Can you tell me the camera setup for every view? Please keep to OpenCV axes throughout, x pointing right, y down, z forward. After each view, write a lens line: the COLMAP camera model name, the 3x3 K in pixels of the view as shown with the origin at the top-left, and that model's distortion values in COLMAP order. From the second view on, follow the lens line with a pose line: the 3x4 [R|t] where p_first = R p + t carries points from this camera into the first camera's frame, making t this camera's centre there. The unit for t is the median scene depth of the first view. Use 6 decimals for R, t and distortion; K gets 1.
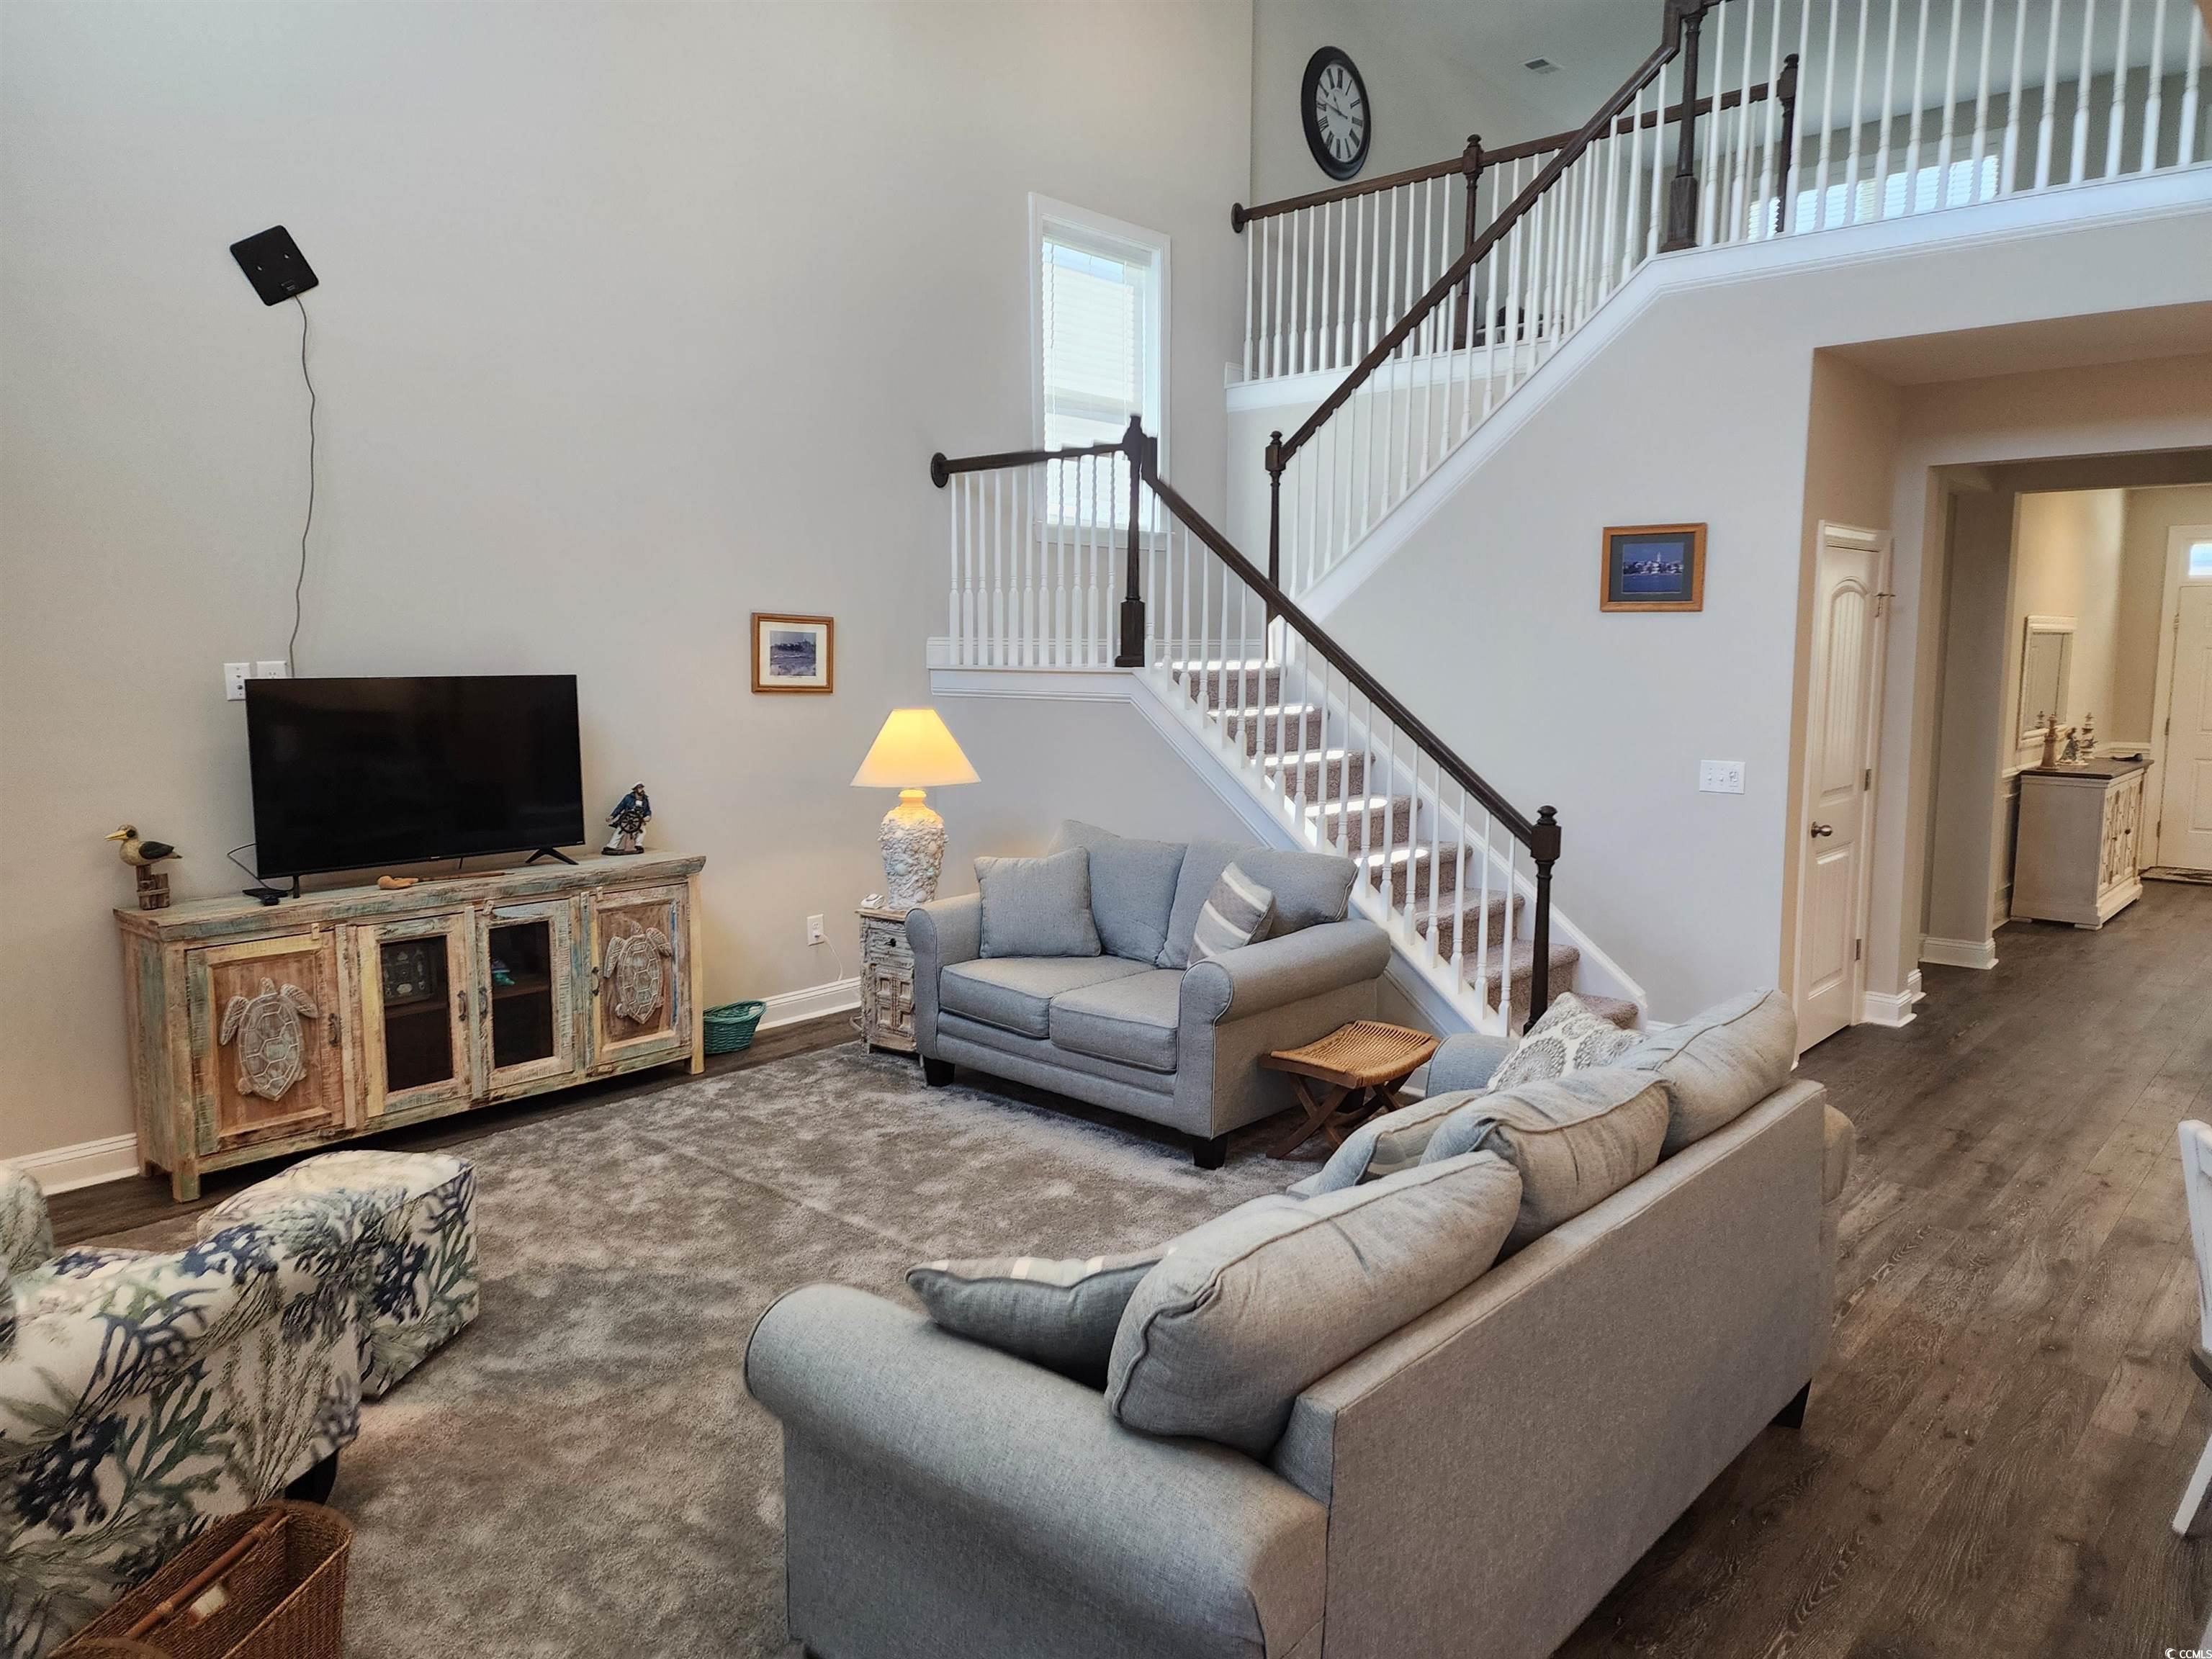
lens RADIAL K [[1500.3, 0, 1124.4], [0, 1500.3, 837.1], [0, 0, 1]] dist [0.092805, -0.091589]
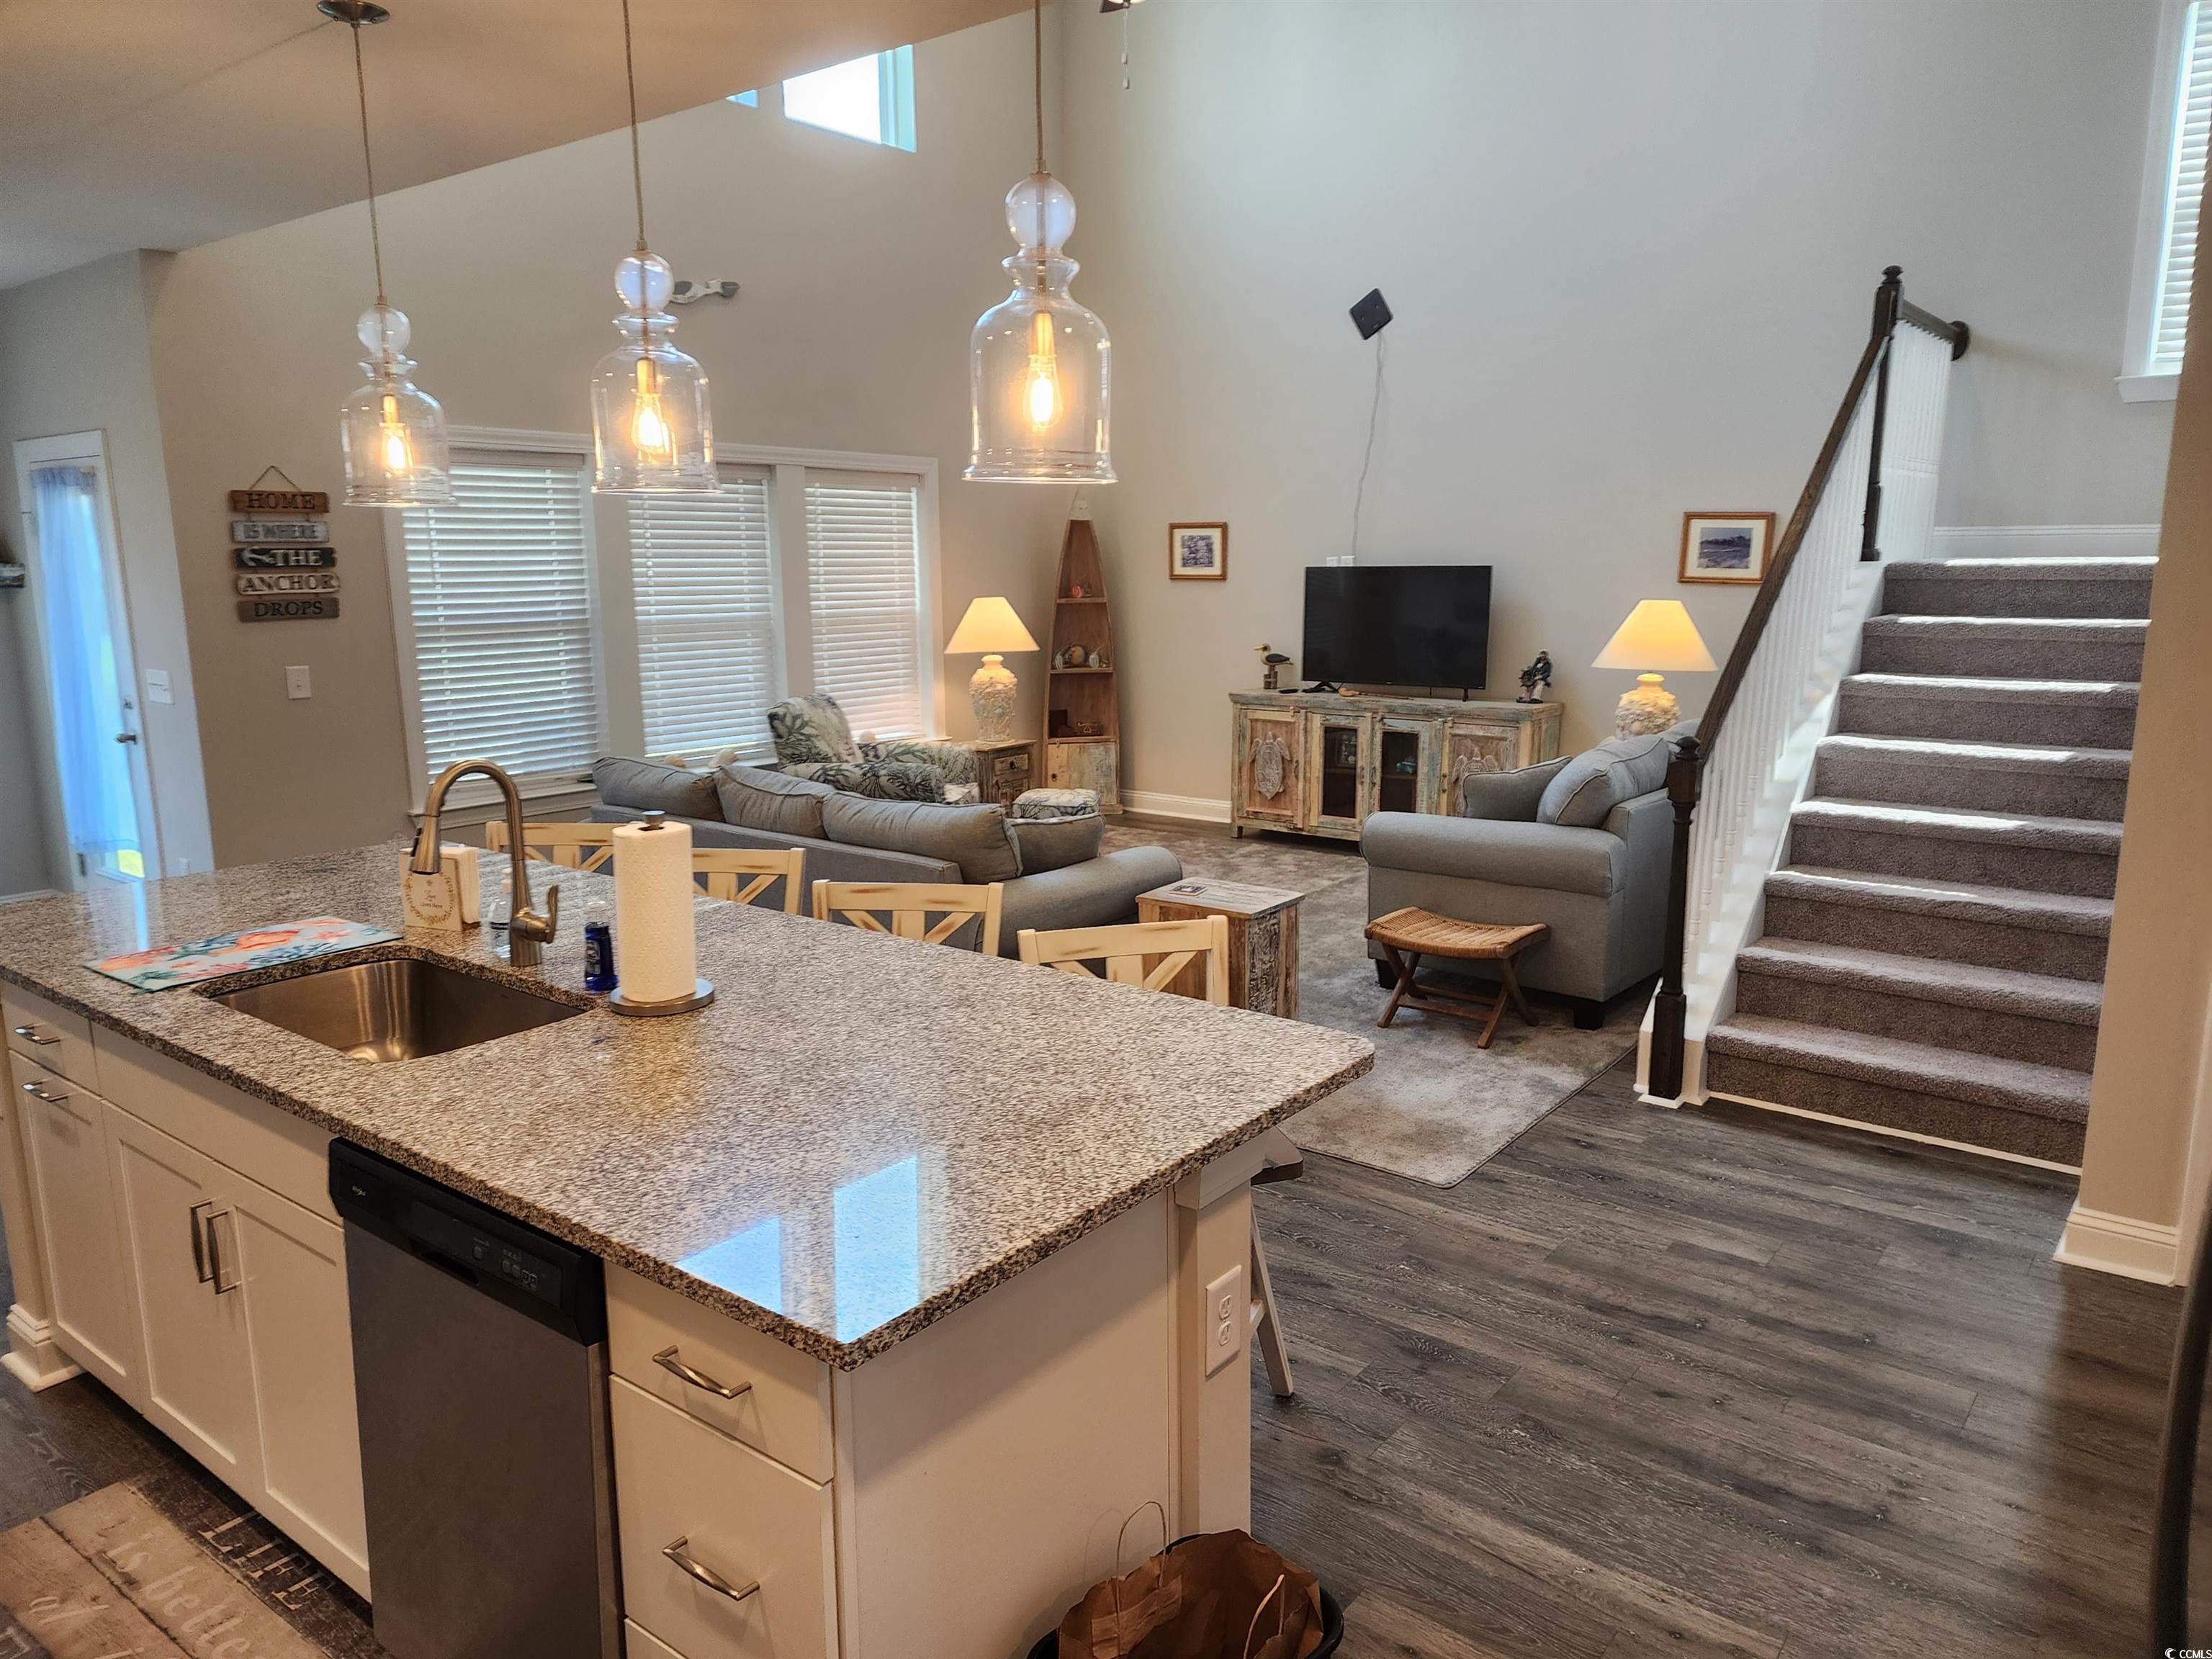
lens RADIAL K [[1477.2, 0, 1133.4], [0, 1477.2, 837.2], [0, 0, 1]] dist [0.093455, -0.133134]
pose [[0.061875, 0.190806, -0.979676, 1.084242], [-0.117878, 0.976084, 0.182661, -0.081256], [0.991098, 0.104181, 0.082887, 0.638139]]
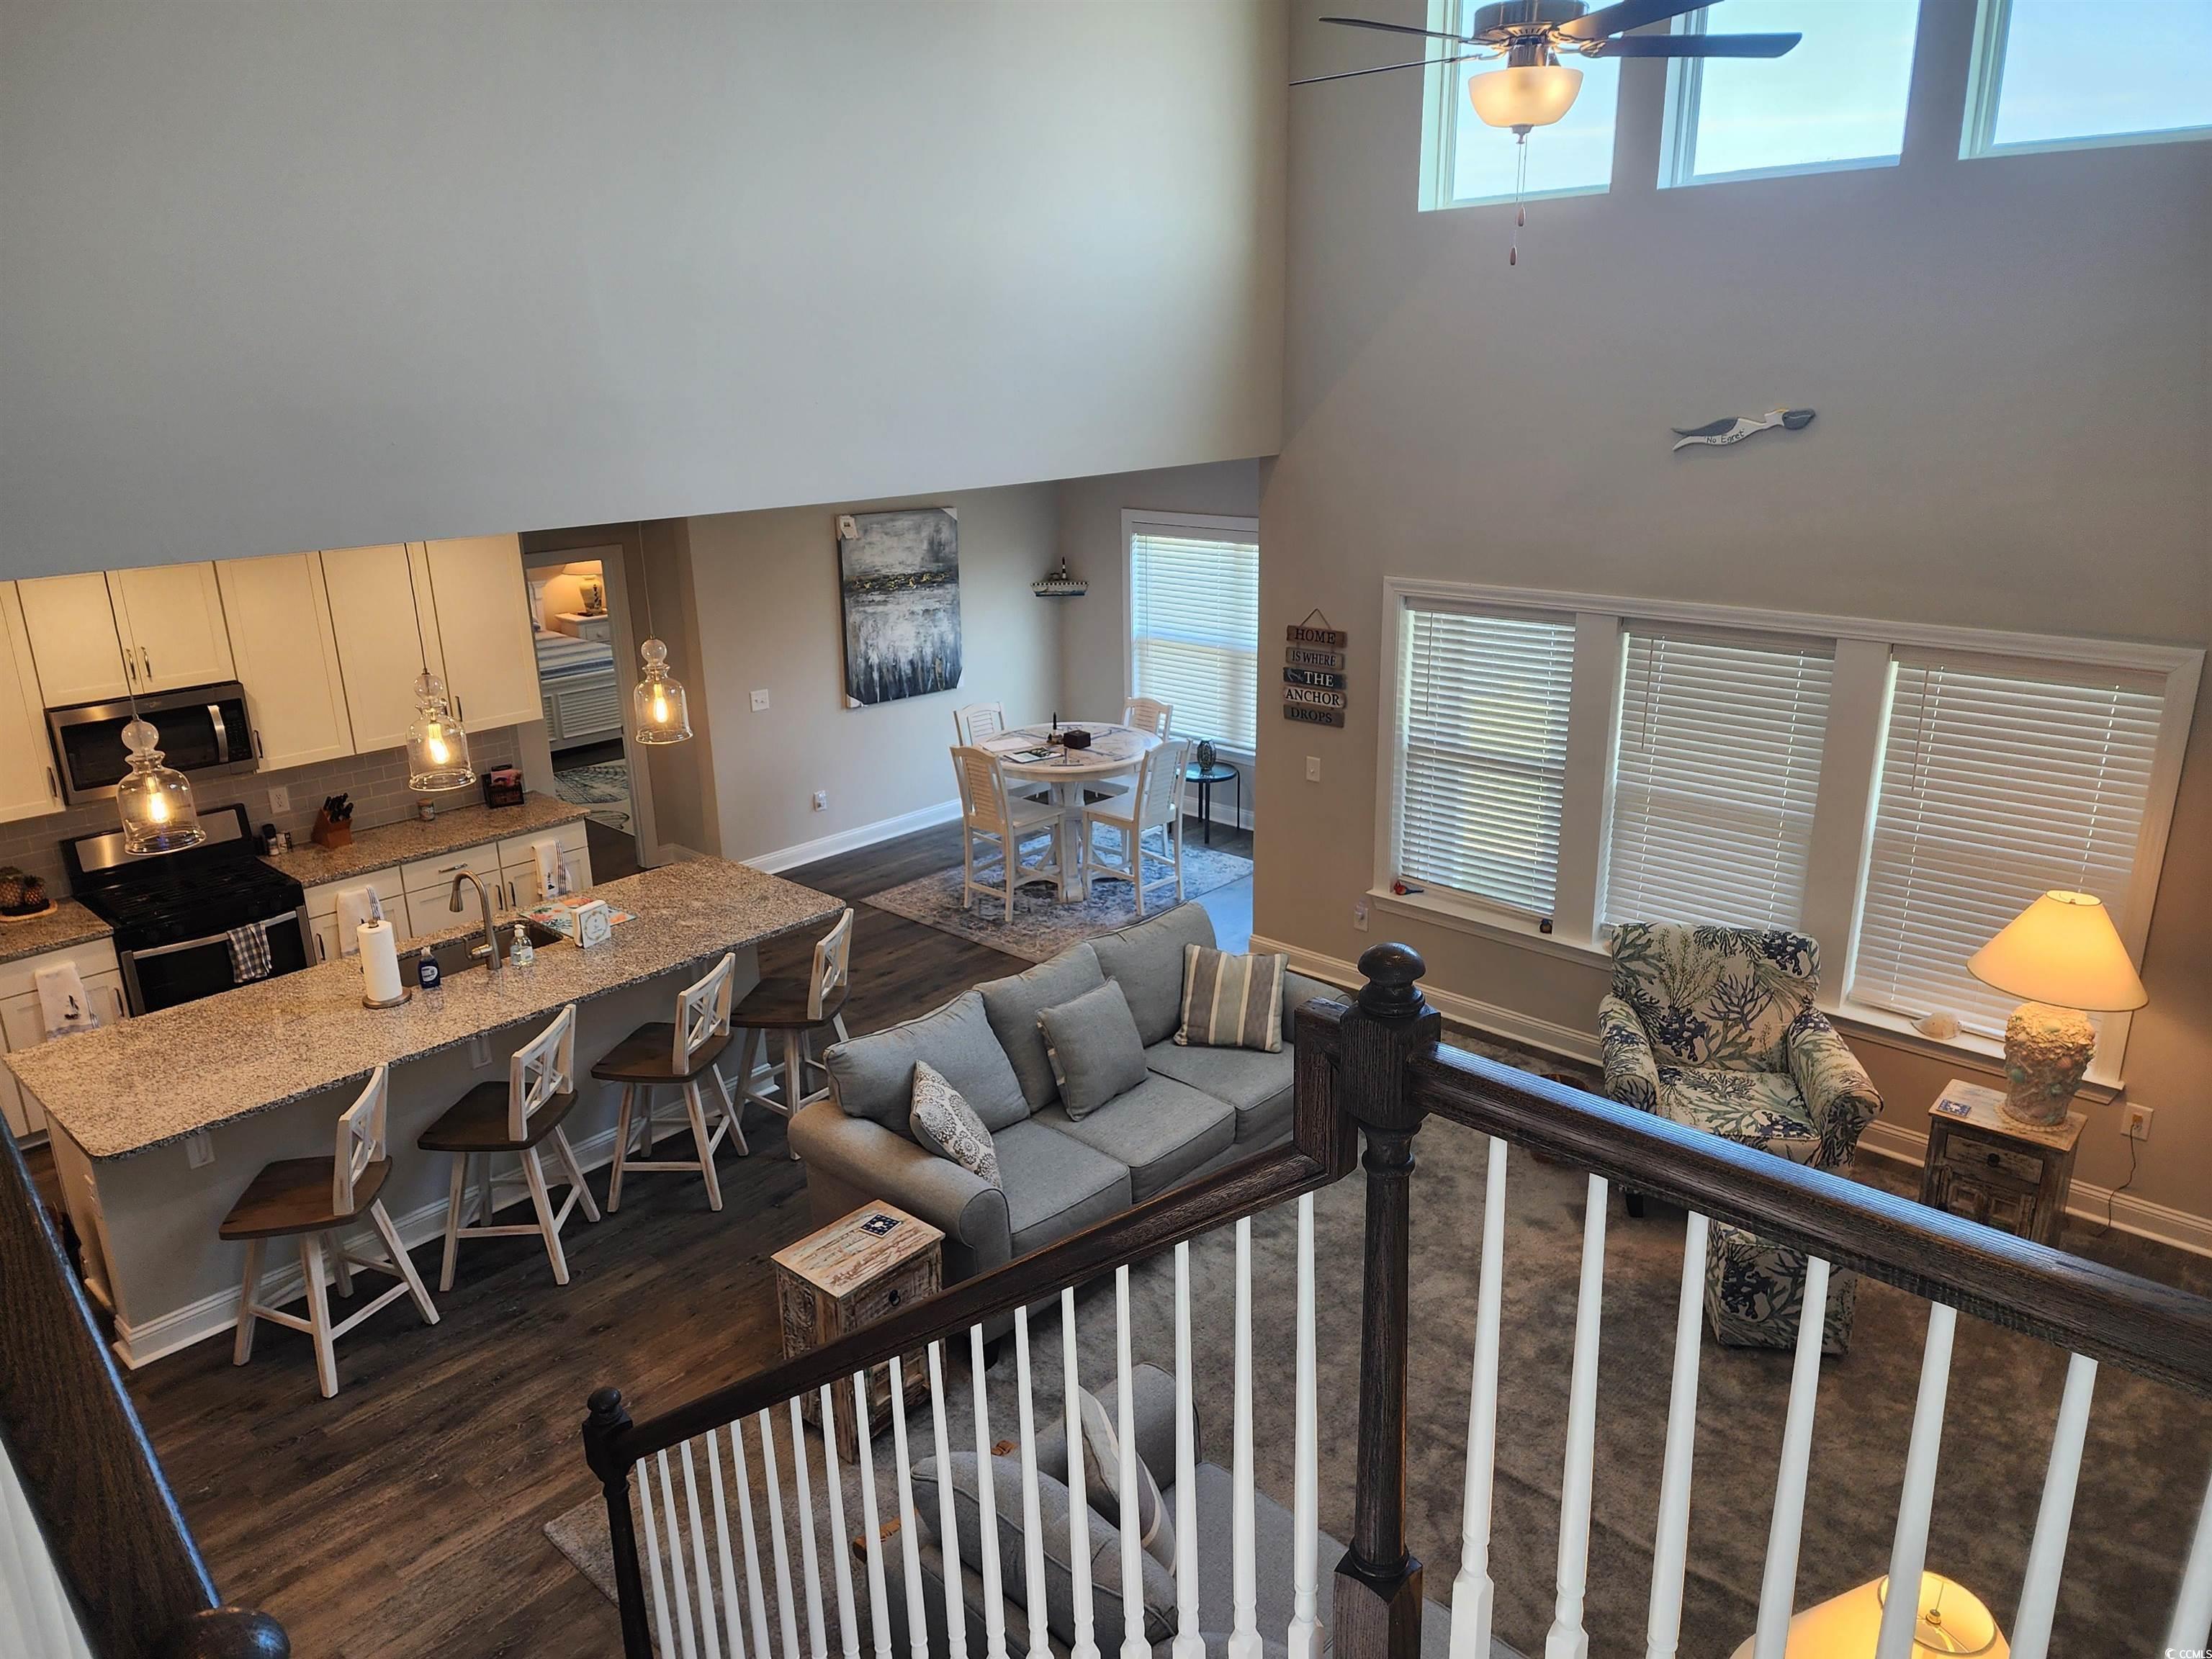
lens RADIAL K [[1448.5, 0, 1102.2], [0, 1448.5, 826.9], [0, 0, 1]] dist [-0.001243, -0.000411]
pose [[-0.998835, 0.013930, 0.046205, 0.035521], [0.031595, 0.912477, 0.407905, -0.459155], [-0.036478, 0.408890, -0.911854, 1.442652]]
